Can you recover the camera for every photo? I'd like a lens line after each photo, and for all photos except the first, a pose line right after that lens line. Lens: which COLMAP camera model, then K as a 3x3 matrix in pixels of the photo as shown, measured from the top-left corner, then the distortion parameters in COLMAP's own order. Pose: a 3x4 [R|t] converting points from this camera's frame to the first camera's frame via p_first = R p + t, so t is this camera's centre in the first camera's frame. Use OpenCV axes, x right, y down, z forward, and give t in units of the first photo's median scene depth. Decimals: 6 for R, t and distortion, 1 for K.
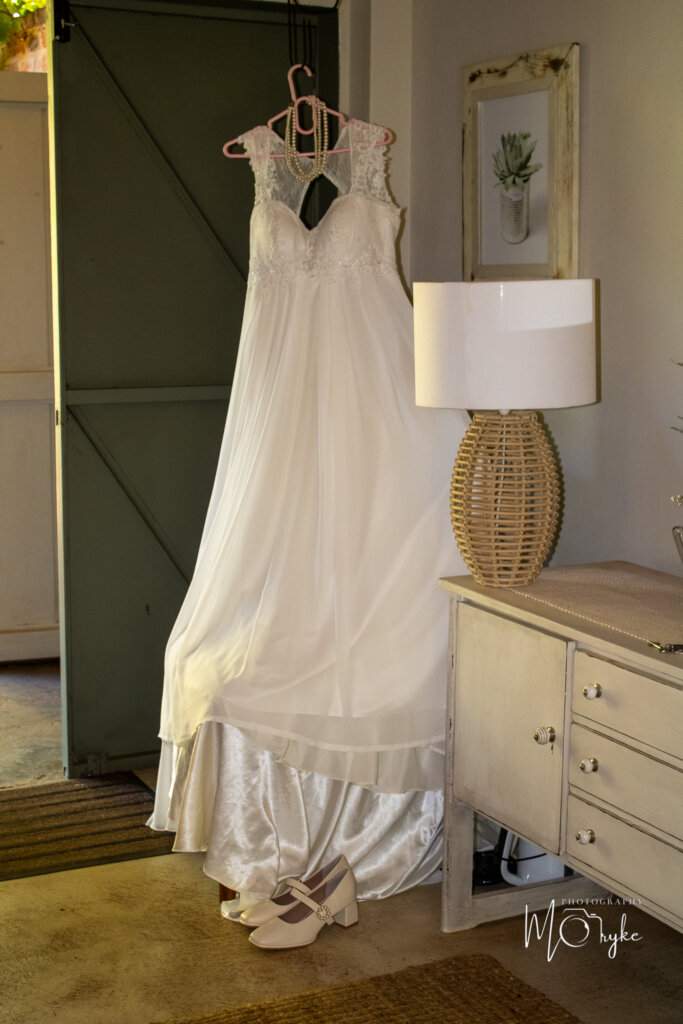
lens RADIAL K [[1657.1, 0, 341.4], [0, 1657.1, 511.5], [0, 0, 1]] dist [0.031247, 0.000000]
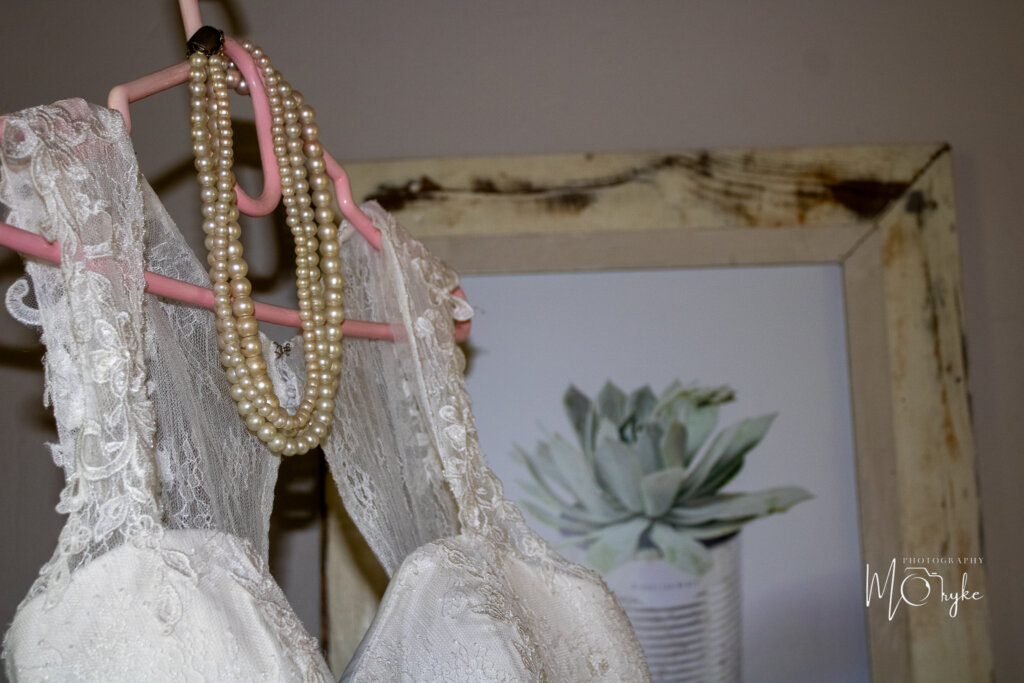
lens RADIAL K [[1657.1, 0, 512.0], [0, 1657.1, 342.7], [0, 0, 1]] dist [0.031247, 0.000000]
pose [[0.471369, 0.189714, 0.861289, -0.171872], [0.148047, 0.945710, -0.289333, -0.151187], [-0.869421, 0.263895, 0.417692, 0.894138]]
